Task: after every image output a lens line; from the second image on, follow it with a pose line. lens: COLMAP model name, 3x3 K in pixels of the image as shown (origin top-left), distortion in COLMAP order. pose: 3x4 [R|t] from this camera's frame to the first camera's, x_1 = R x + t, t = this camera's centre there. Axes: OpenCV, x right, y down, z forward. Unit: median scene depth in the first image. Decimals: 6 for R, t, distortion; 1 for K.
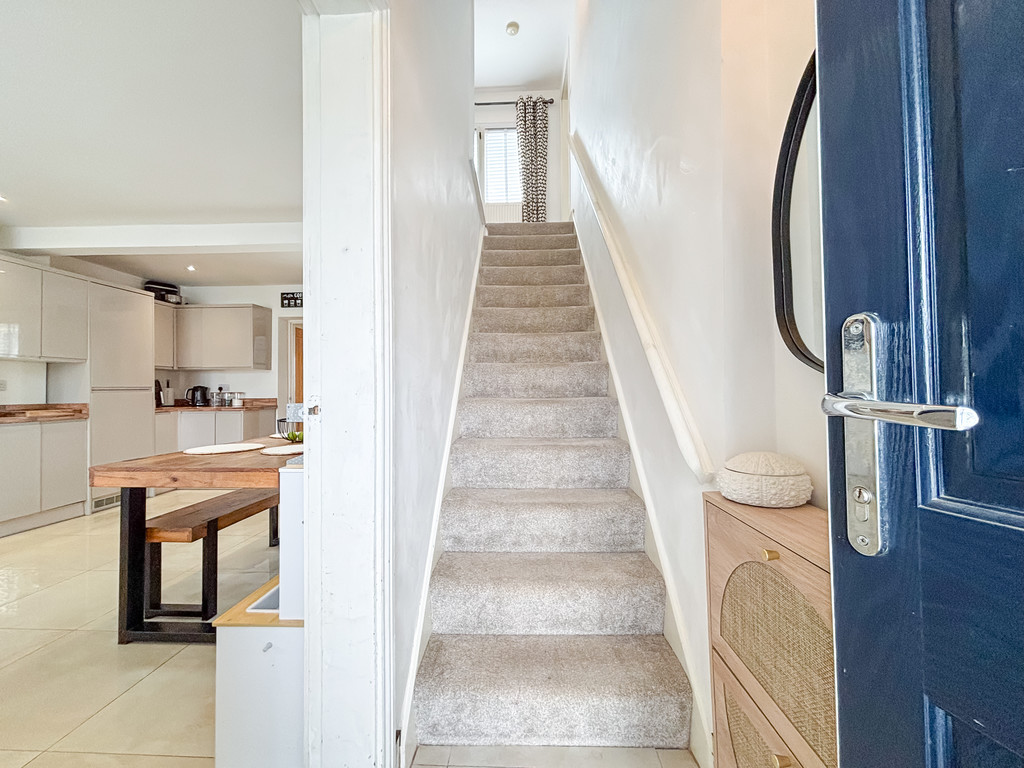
lens RADIAL K [[411.9, 0, 502.4], [0, 411.9, 383.7], [0, 0, 1]] dist [0.001941, -0.001678]
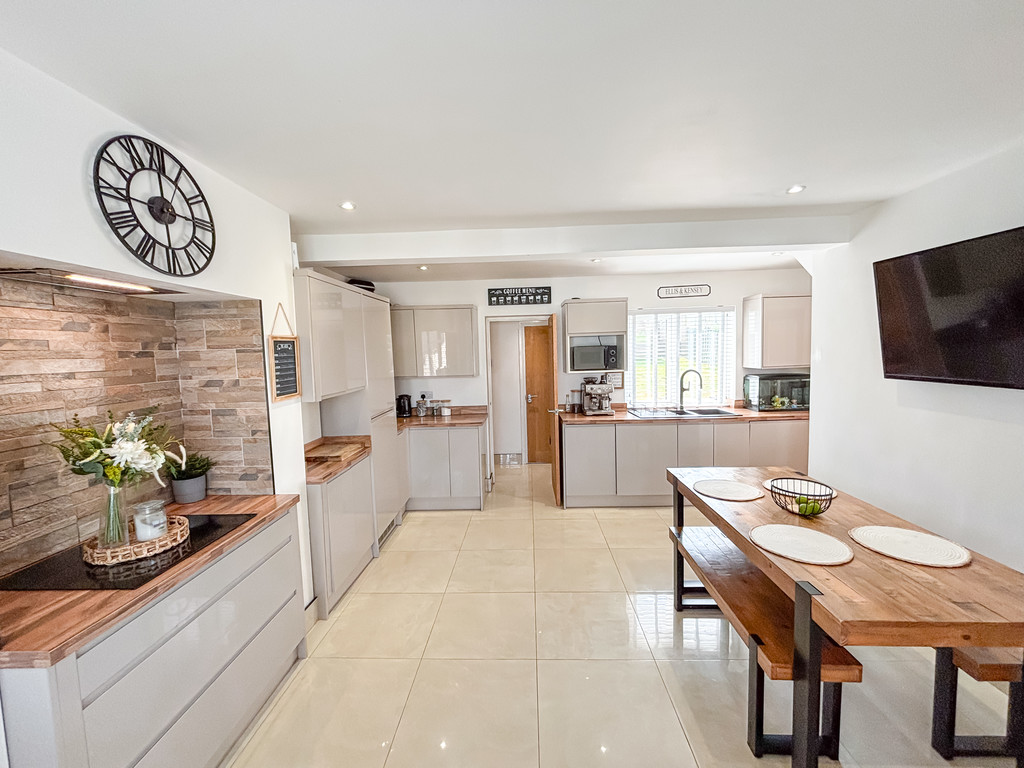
lens RADIAL K [[411.9, 0, 509.1], [0, 411.9, 381.3], [0, 0, 1]] dist [0.001941, -0.001678]
pose [[0.999673, -0.020961, 0.014666, -0.518233], [0.019586, 0.995895, 0.088374, -0.100451], [-0.016458, -0.088058, 0.995979, 0.090803]]
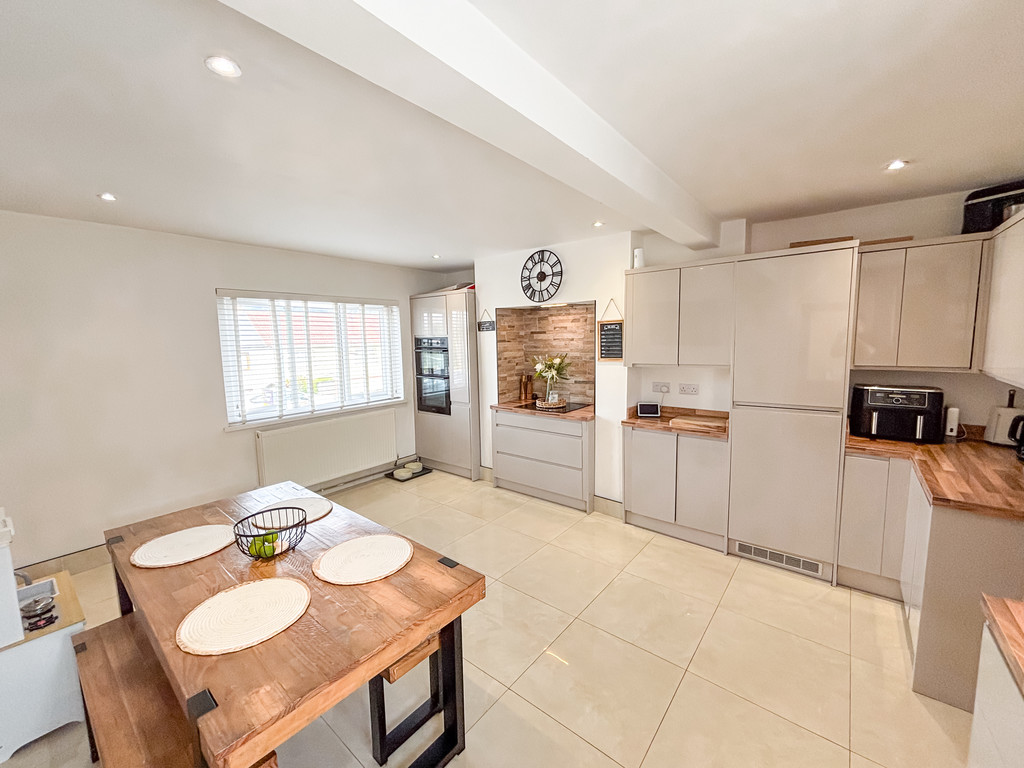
lens RADIAL K [[411.9, 0, 512.1], [0, 411.9, 384.4], [0, 0, 1]] dist [0.001941, -0.001678]
pose [[-0.583574, 0.118115, -0.803424, -0.094255], [0.041017, 0.992390, 0.116103, -0.094738], [0.811023, 0.034801, -0.583978, 0.811851]]
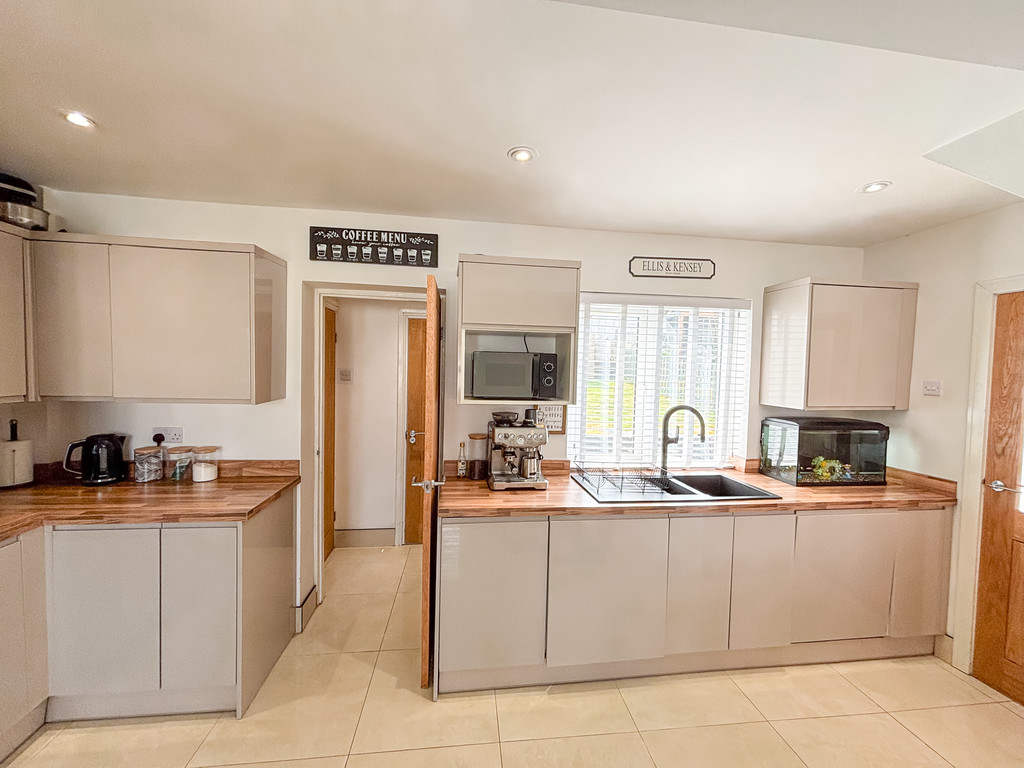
lens RADIAL K [[411.9, 0, 510.2], [0, 411.9, 383.6], [0, 0, 1]] dist [0.001941, -0.001678]
pose [[0.984544, 0.027261, 0.173004, -0.404132], [-0.037499, 0.997716, 0.056188, -0.085596], [-0.171077, -0.061807, 0.983317, 0.523519]]
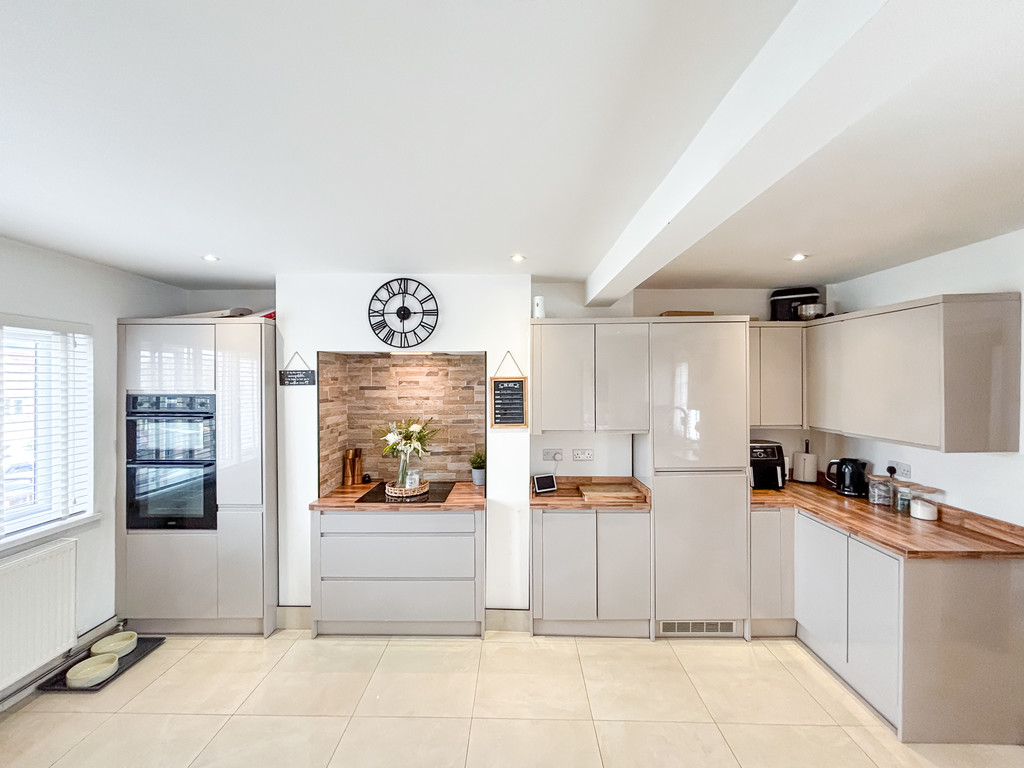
lens RADIAL K [[411.9, 0, 514.5], [0, 411.9, 383.5], [0, 0, 1]] dist [0.001941, -0.001678]
pose [[0.046806, 0.015422, -0.998785, -0.203354], [0.018346, 0.999699, 0.016295, -0.114369], [0.998735, -0.019087, 0.046509, 0.524048]]
